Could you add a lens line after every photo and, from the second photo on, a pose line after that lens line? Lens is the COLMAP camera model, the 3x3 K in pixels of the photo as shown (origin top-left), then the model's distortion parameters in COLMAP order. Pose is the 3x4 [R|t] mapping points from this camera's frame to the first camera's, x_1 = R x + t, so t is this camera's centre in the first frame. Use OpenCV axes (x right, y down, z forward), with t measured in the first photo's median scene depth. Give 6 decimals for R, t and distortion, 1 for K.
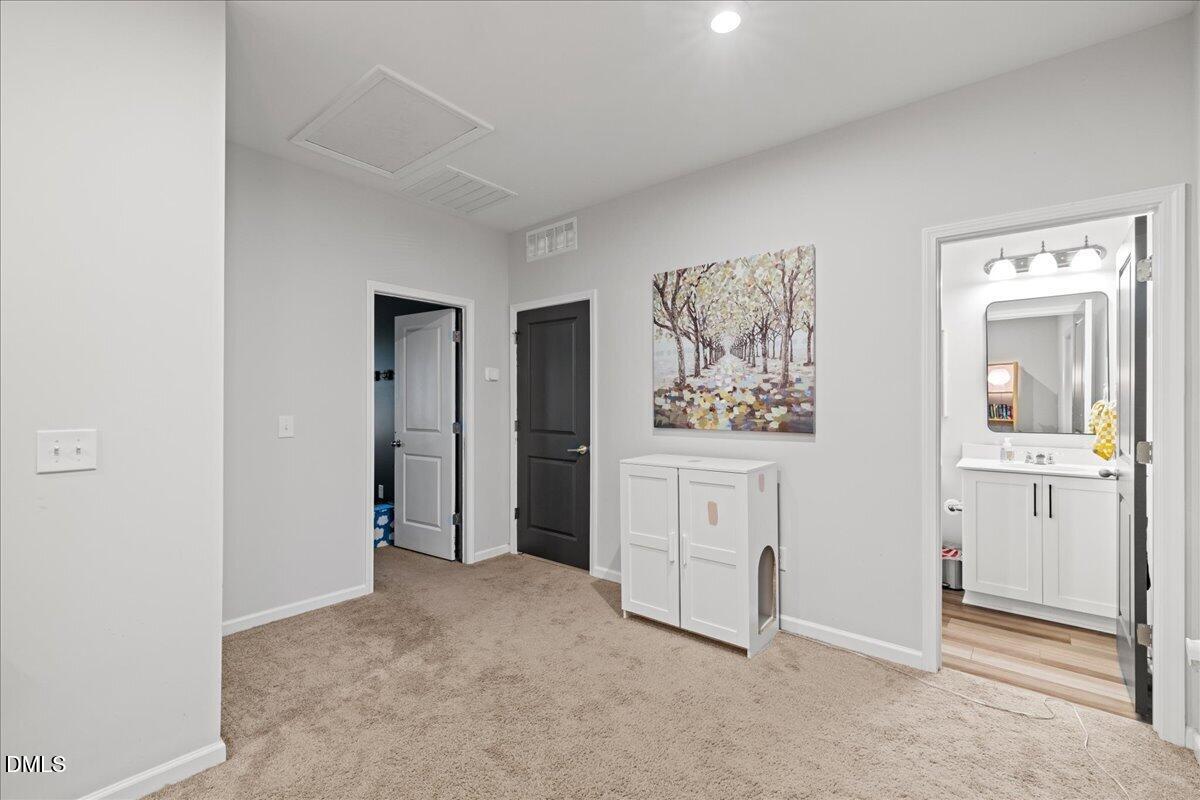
lens RADIAL K [[504.2, 0, 600.0], [0, 504.2, 400.0], [0, 0, 1]] dist [0.002776, -0.000128]
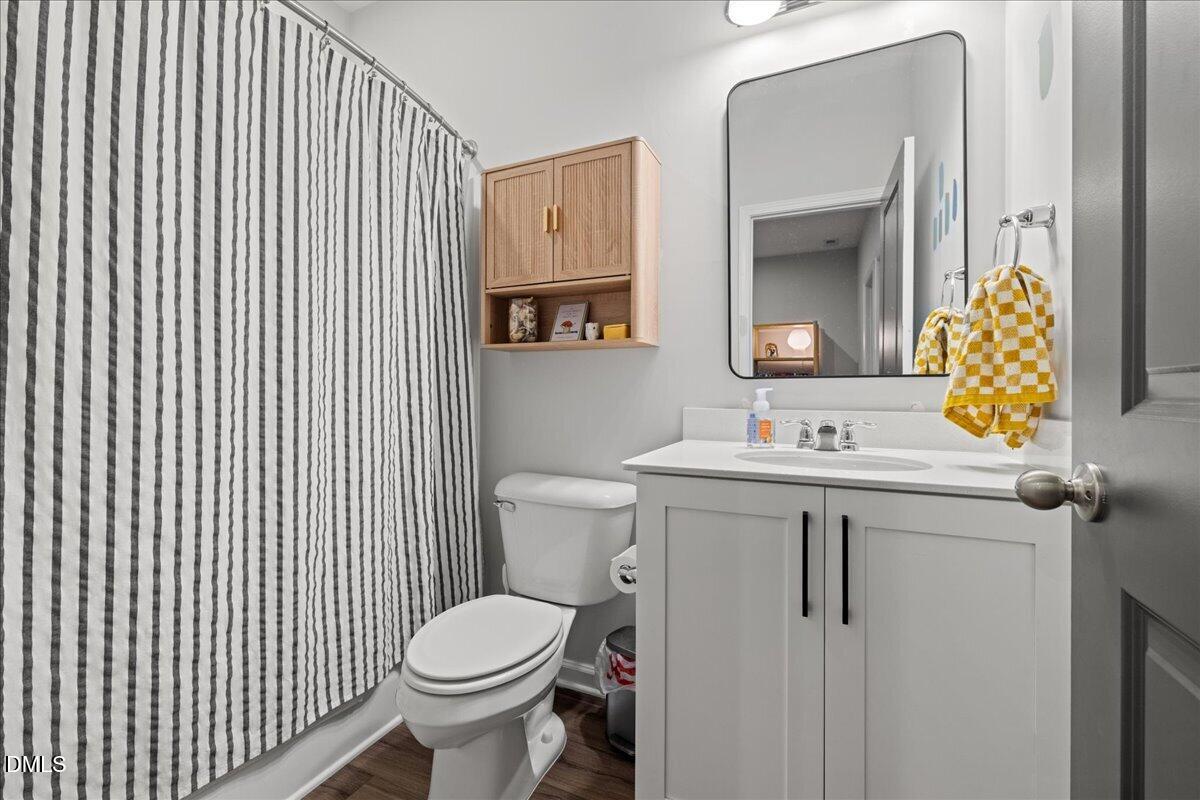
lens RADIAL K [[504.7, 0, 596.0], [0, 504.7, 390.3], [0, 0, 1]] dist [-0.001301, -0.000348]
pose [[0.966487, 0.001224, 0.256713, 0.642622], [-0.002066, 0.999993, 0.003010, 0.085225], [-0.256708, -0.003439, 0.966483, 0.716898]]
